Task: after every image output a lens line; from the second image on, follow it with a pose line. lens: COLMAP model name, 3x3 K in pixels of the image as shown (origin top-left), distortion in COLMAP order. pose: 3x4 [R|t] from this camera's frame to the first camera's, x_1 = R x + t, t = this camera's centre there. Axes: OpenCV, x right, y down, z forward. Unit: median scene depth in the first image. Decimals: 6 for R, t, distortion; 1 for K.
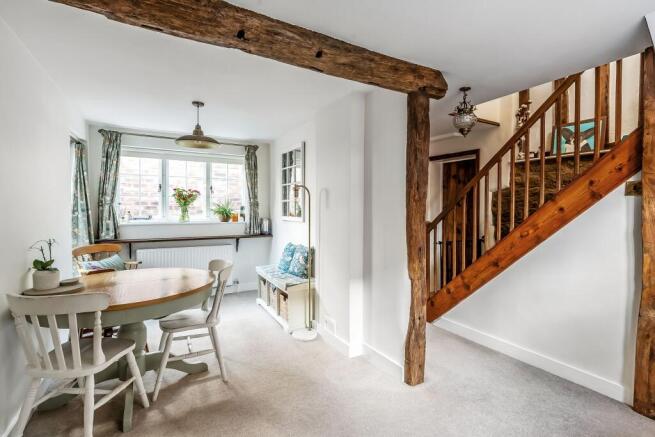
lens RADIAL K [[316.8, 0, 327.0], [0, 316.8, 210.5], [0, 0, 1]] dist [-0.000934, -0.000392]
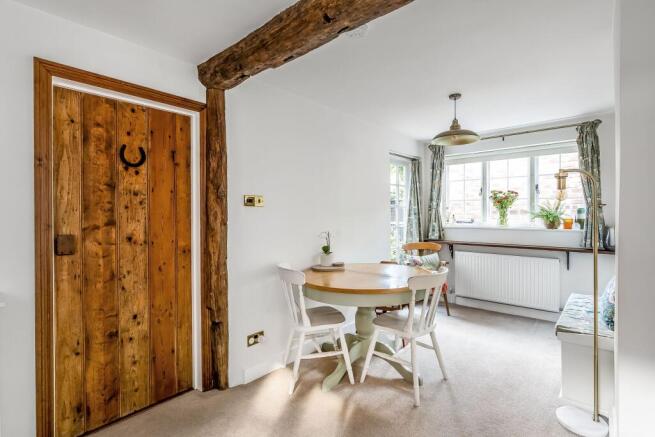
lens RADIAL K [[302.7, 0, 328.2], [0, 302.7, 213.3], [0, 0, 1]] dist [-0.001968, -0.000371]
pose [[0.360488, -0.004547, -0.932753, 0.194366], [-0.007703, 0.999940, -0.007851, 0.008460], [0.932732, 0.010015, 0.360431, 0.242565]]
